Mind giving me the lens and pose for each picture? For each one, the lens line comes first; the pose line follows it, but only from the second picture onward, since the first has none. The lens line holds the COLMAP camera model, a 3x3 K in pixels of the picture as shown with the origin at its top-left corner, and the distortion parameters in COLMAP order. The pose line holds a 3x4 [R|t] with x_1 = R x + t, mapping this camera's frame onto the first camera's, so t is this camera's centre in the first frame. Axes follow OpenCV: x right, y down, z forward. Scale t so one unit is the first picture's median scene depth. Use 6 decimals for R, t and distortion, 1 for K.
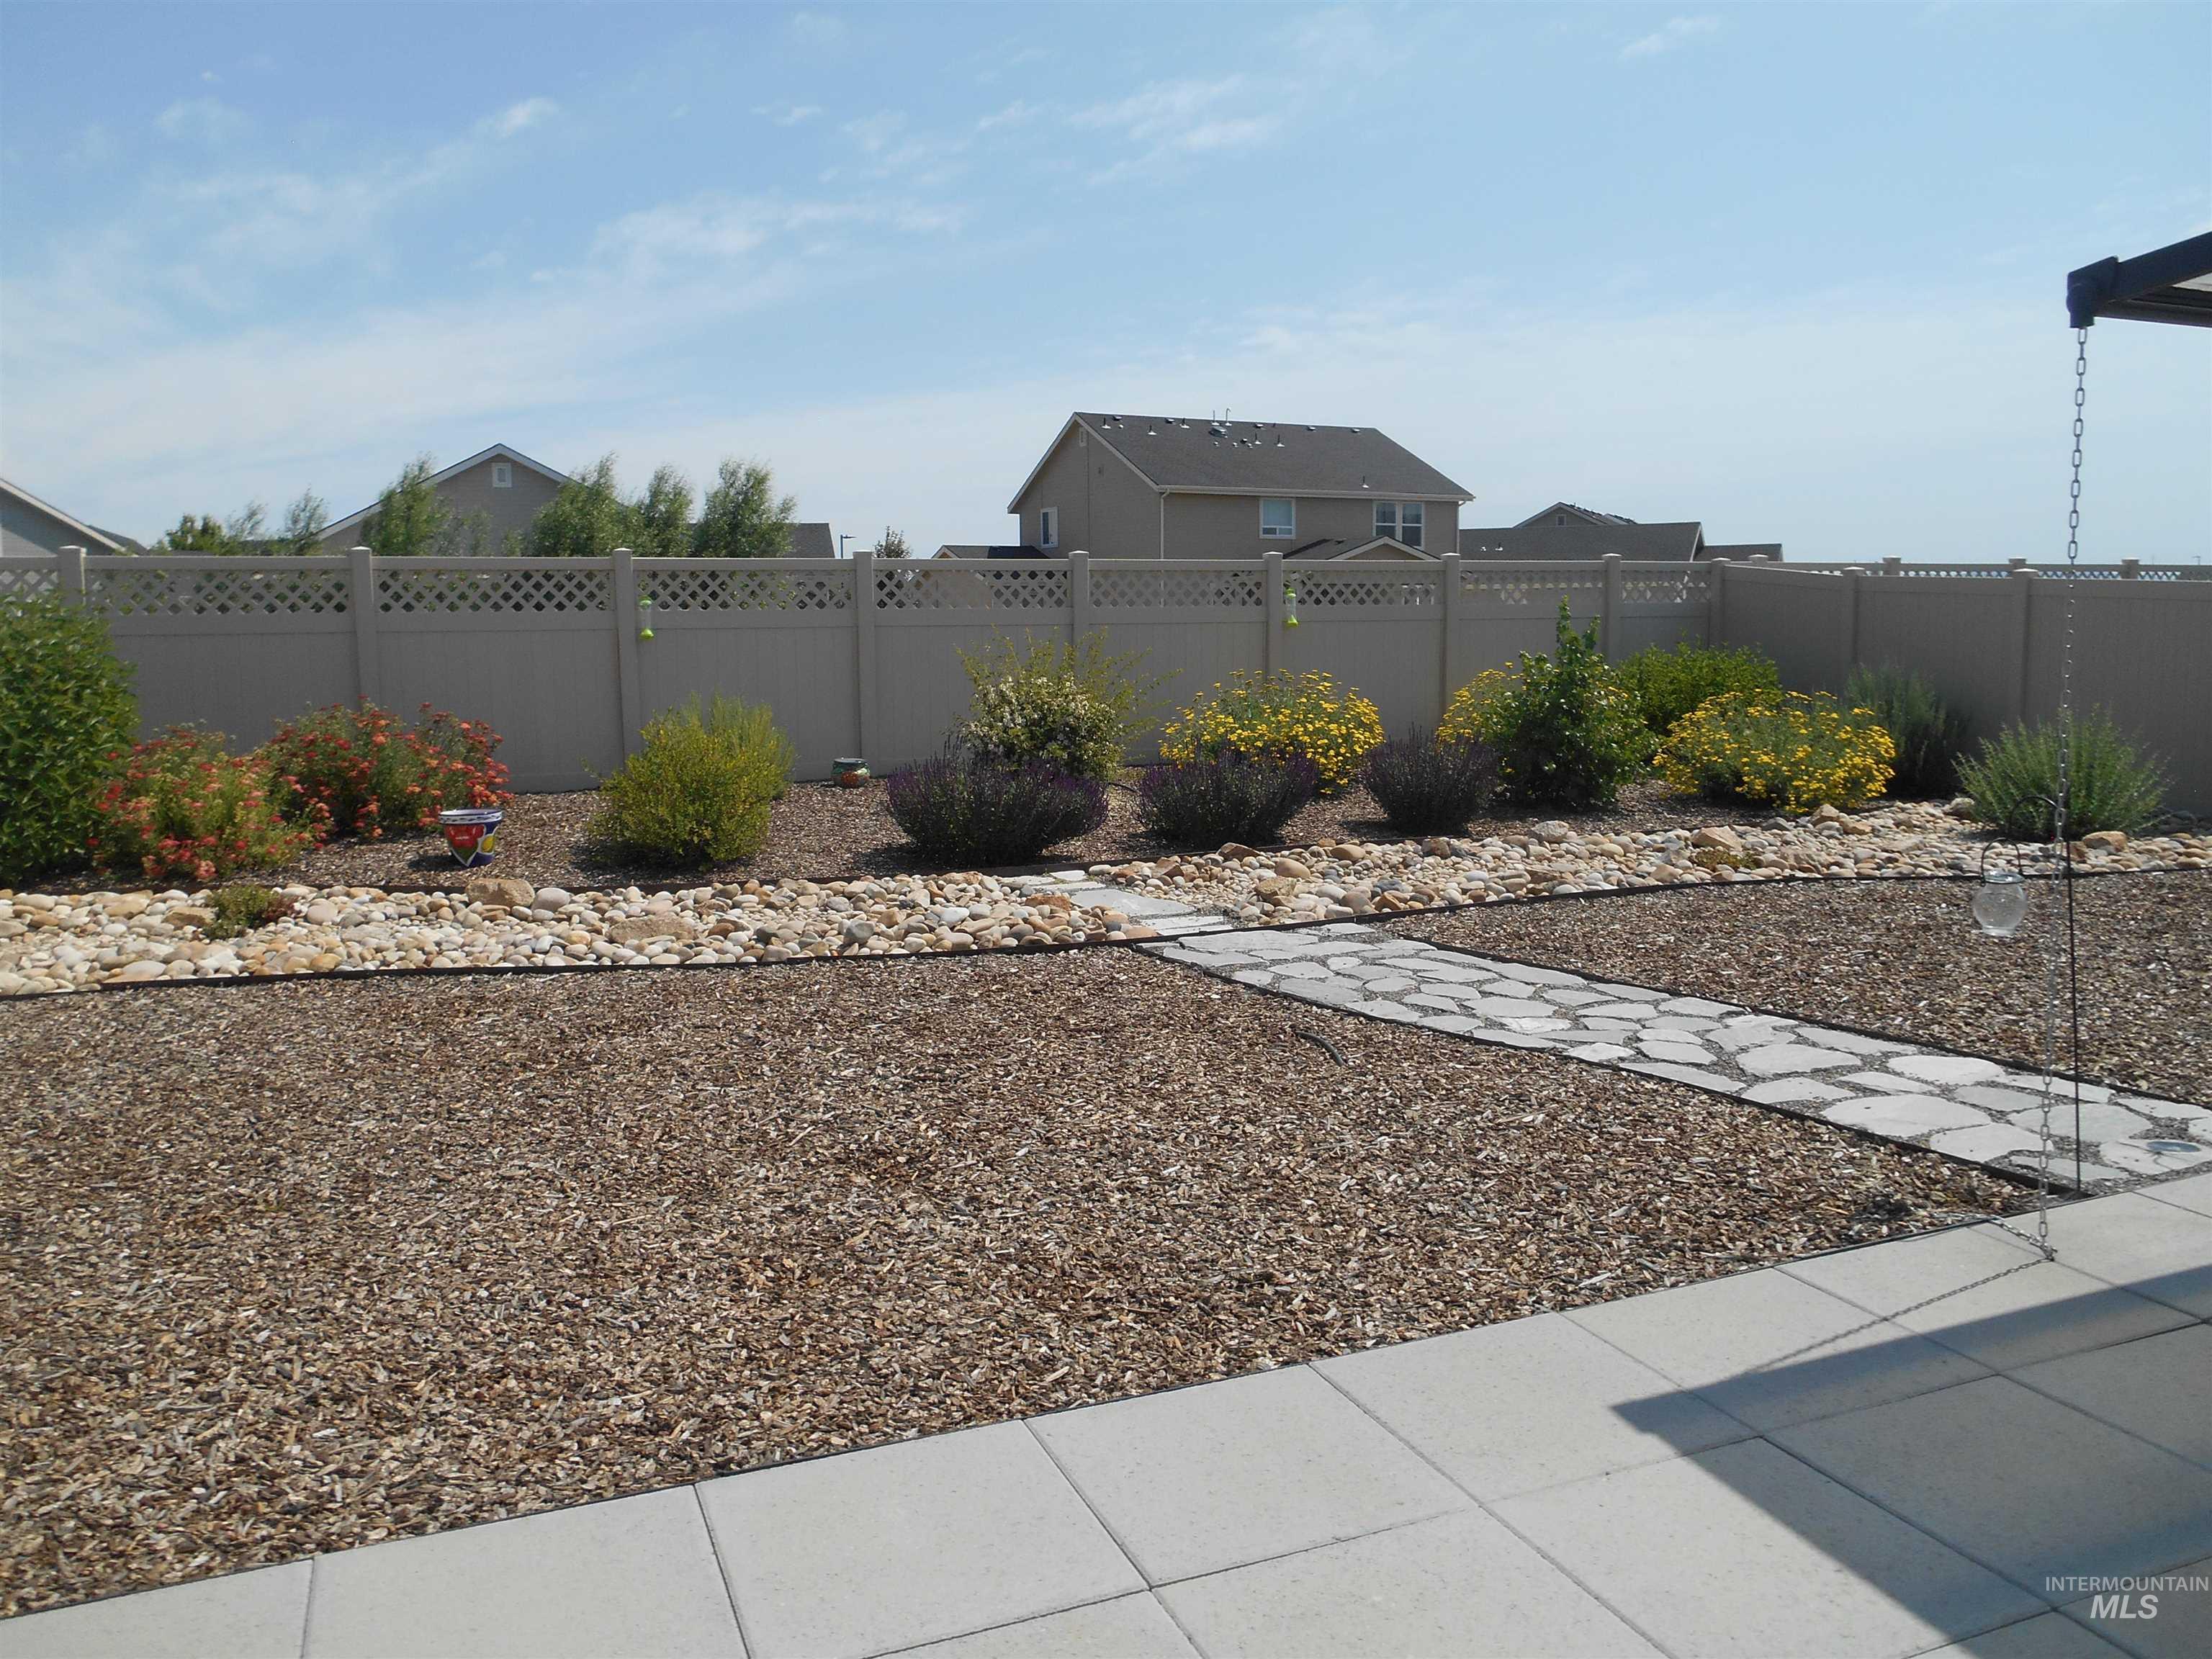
lens RADIAL K [[1685.0, 0, 1122.9], [0, 1685.0, 832.7], [0, 0, 1]] dist [-0.034049, 0.015883]
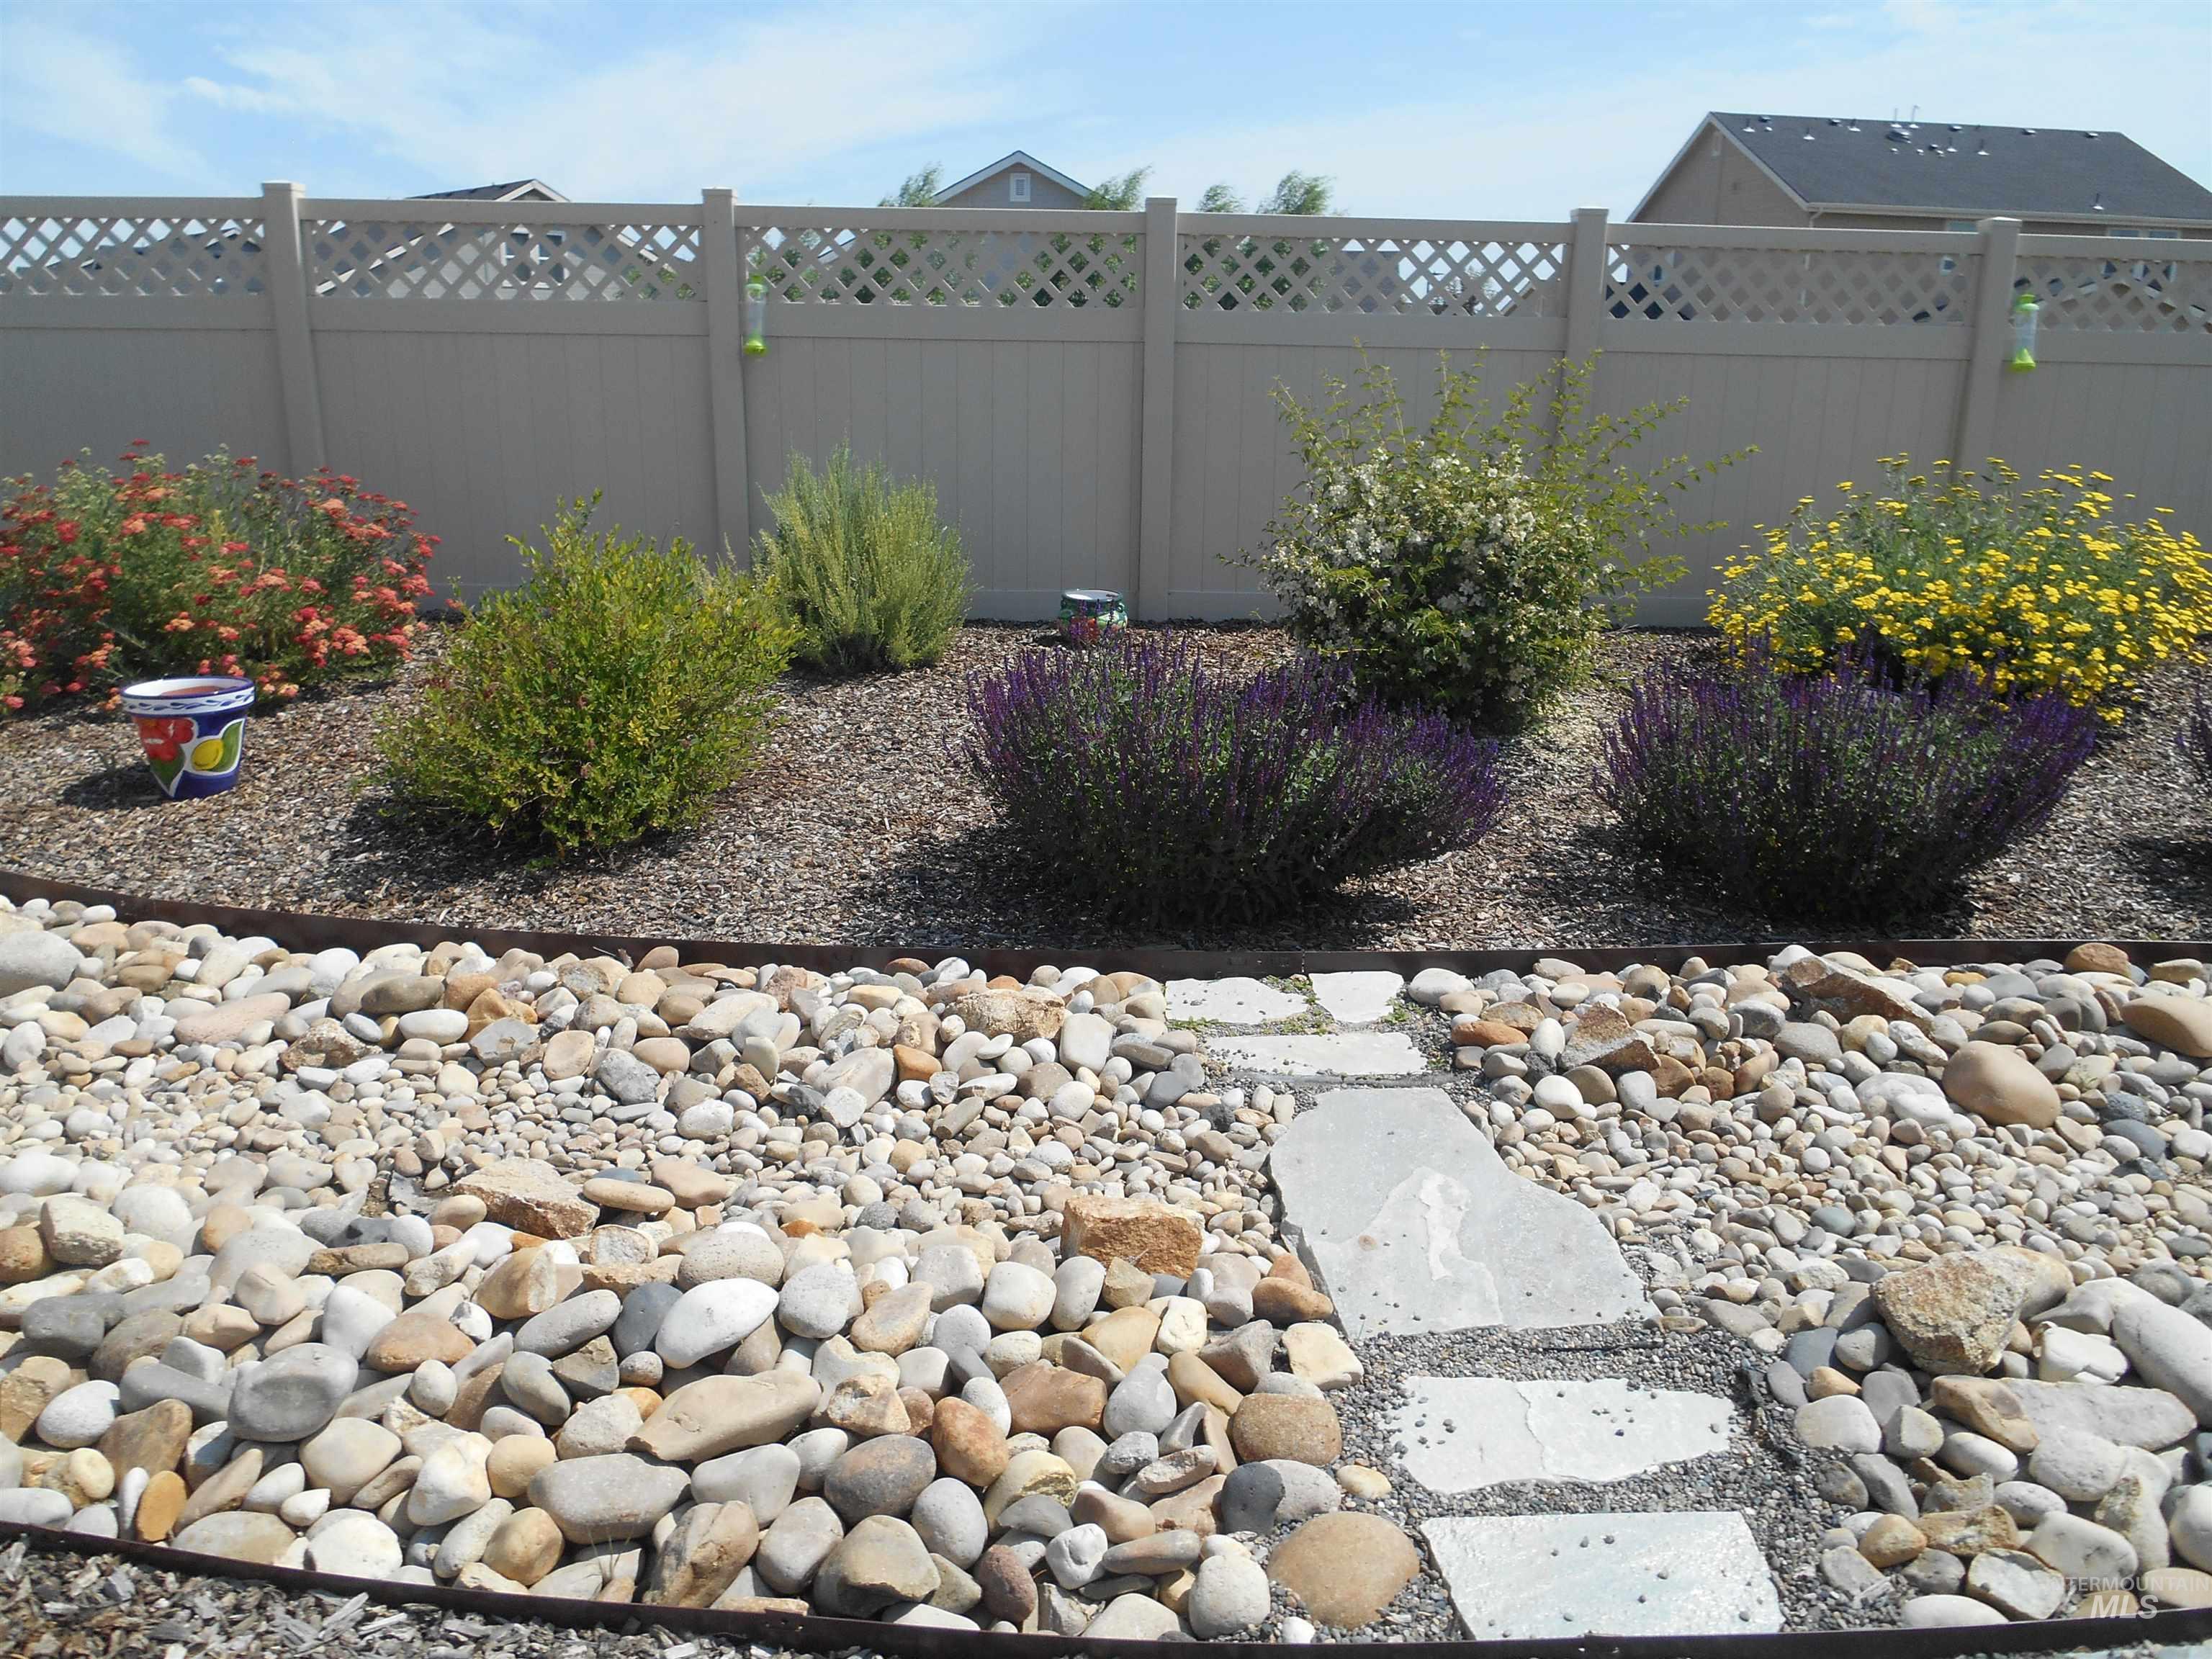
lens RADIAL K [[1685.0, 0, 1105.7], [0, 1685.0, 823.0], [0, 0, 1]] dist [-0.034049, 0.015883]
pose [[0.935627, 0.115410, -0.333591, 0.029637], [-0.068848, 0.986556, 0.148213, -0.050411], [0.346211, -0.115705, 0.930994, 0.484654]]
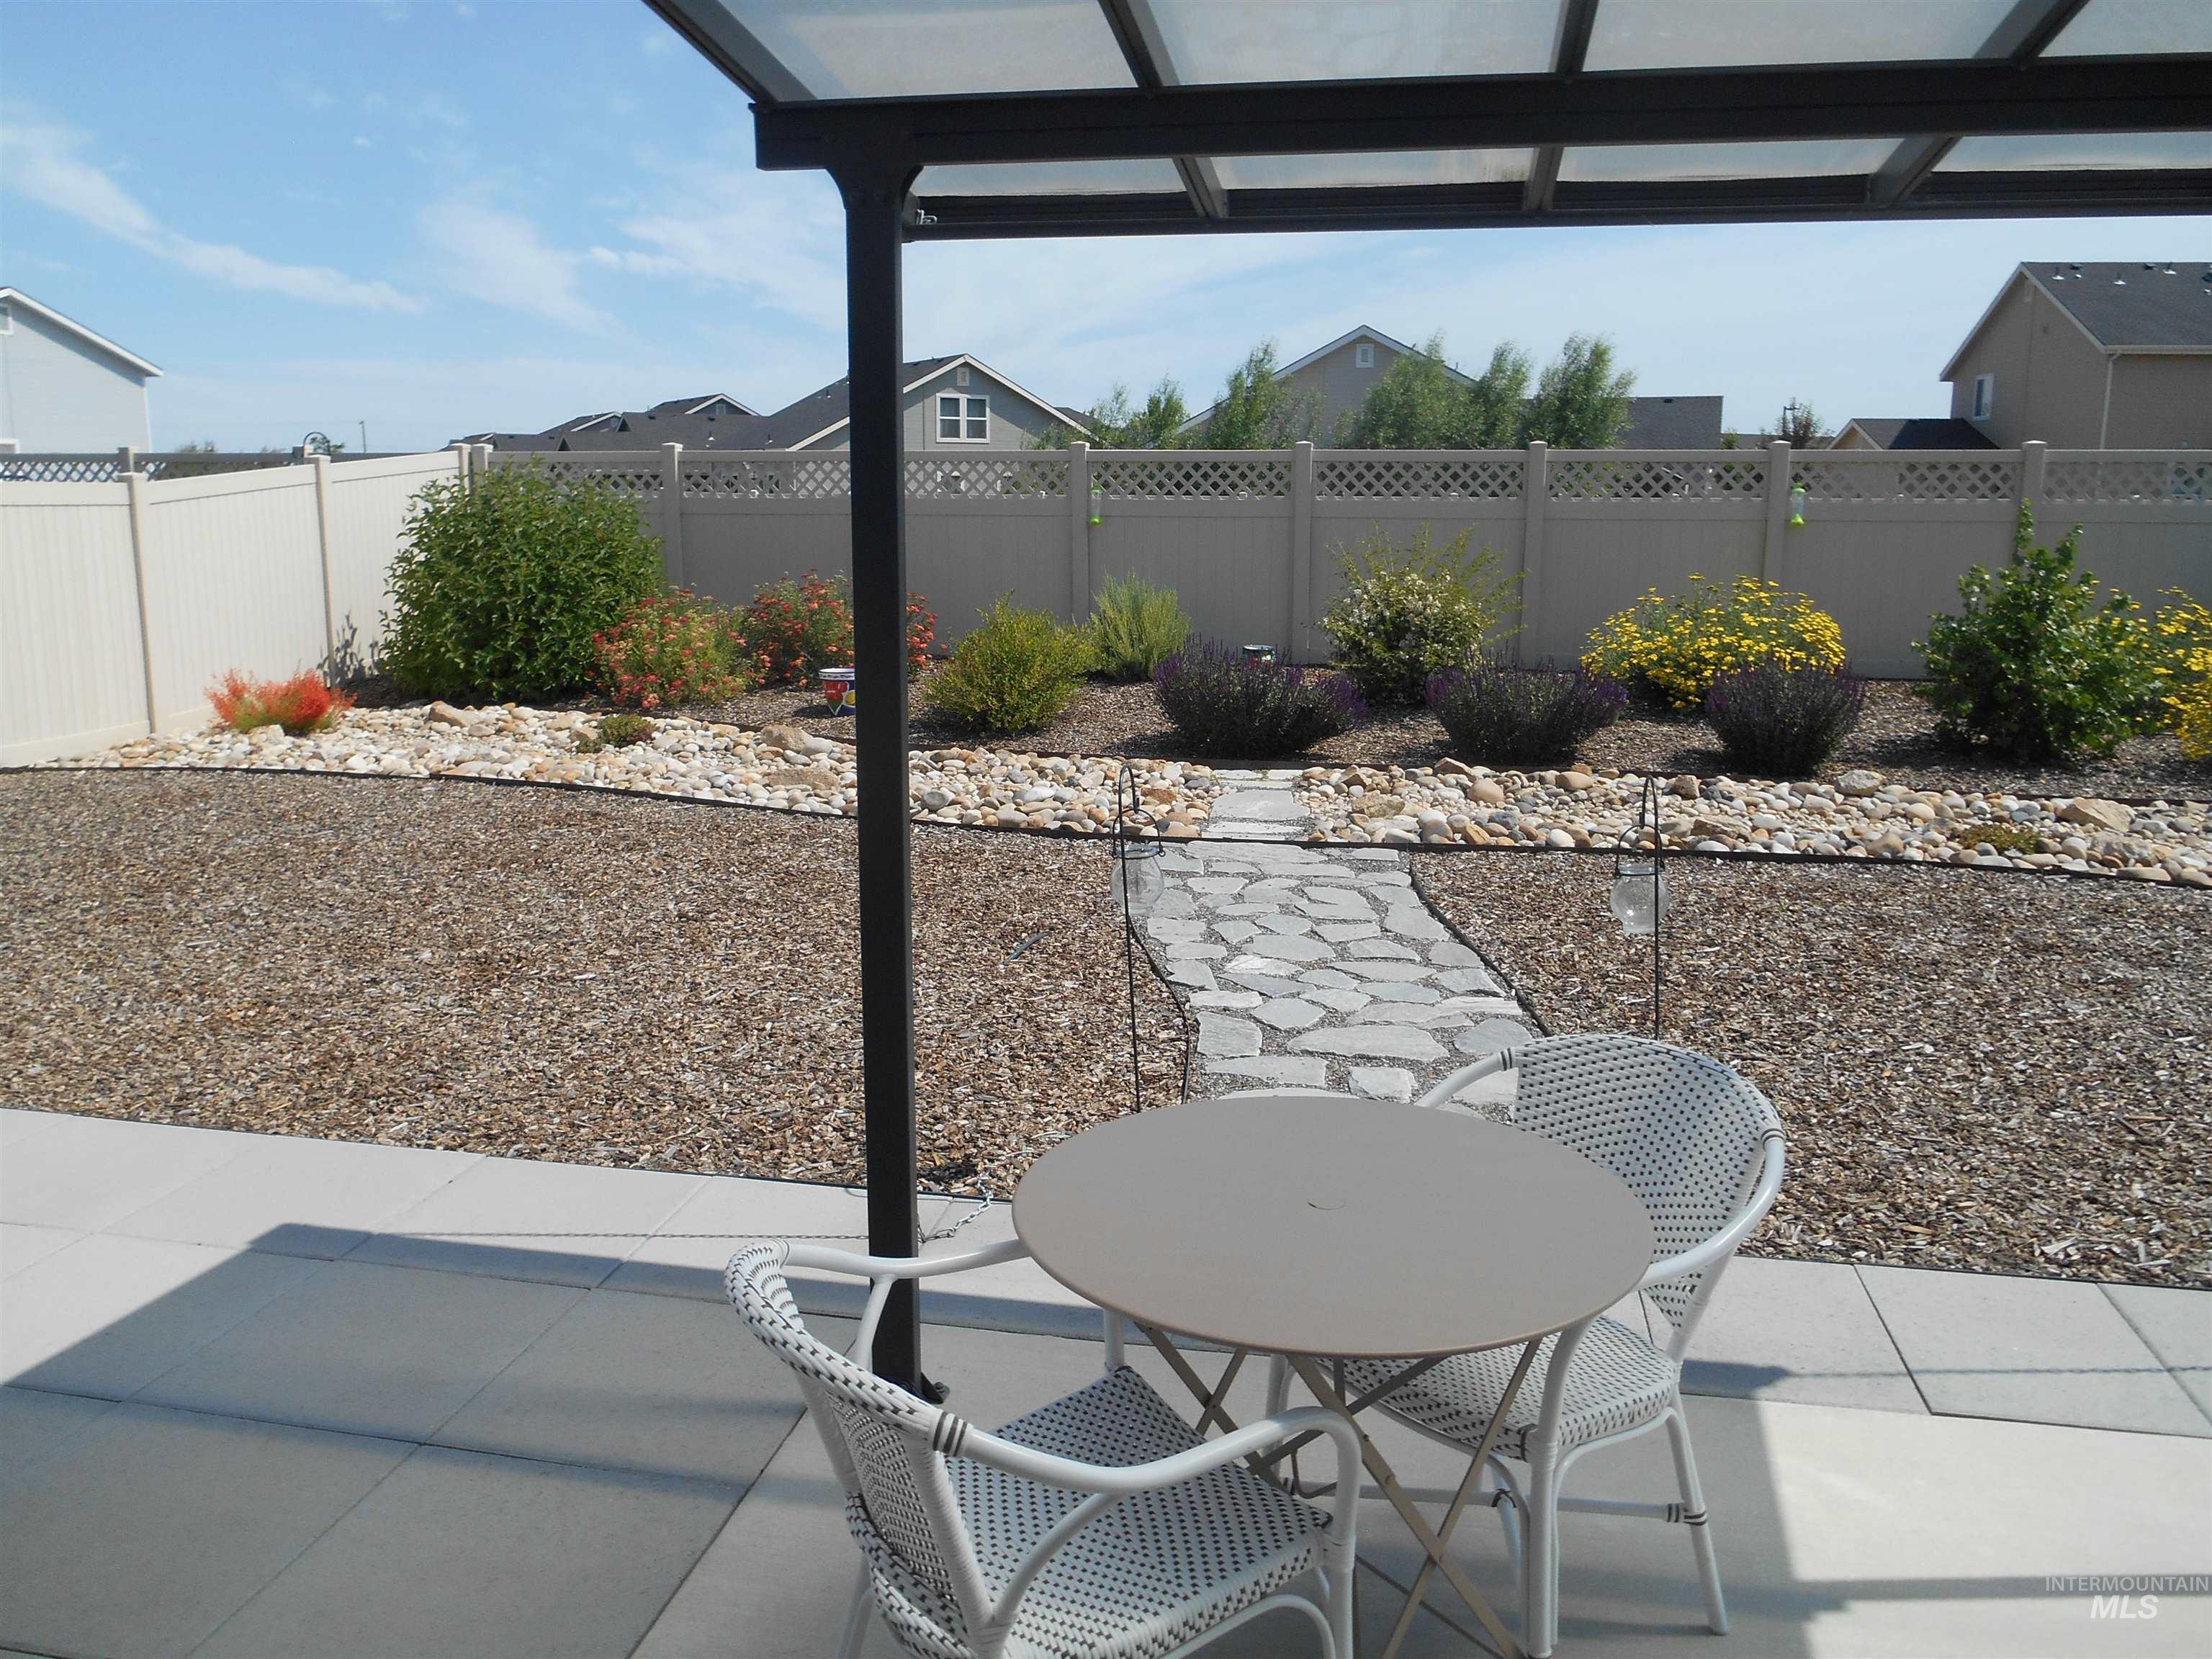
lens RADIAL K [[1685.0, 0, 1112.3], [0, 1685.0, 812.8], [0, 0, 1]] dist [-0.034049, 0.015883]
pose [[0.833940, 0.114017, -0.539948, 0.332200], [-0.079675, 0.993049, 0.086639, -0.023783], [0.546073, -0.029232, 0.837228, 0.074872]]
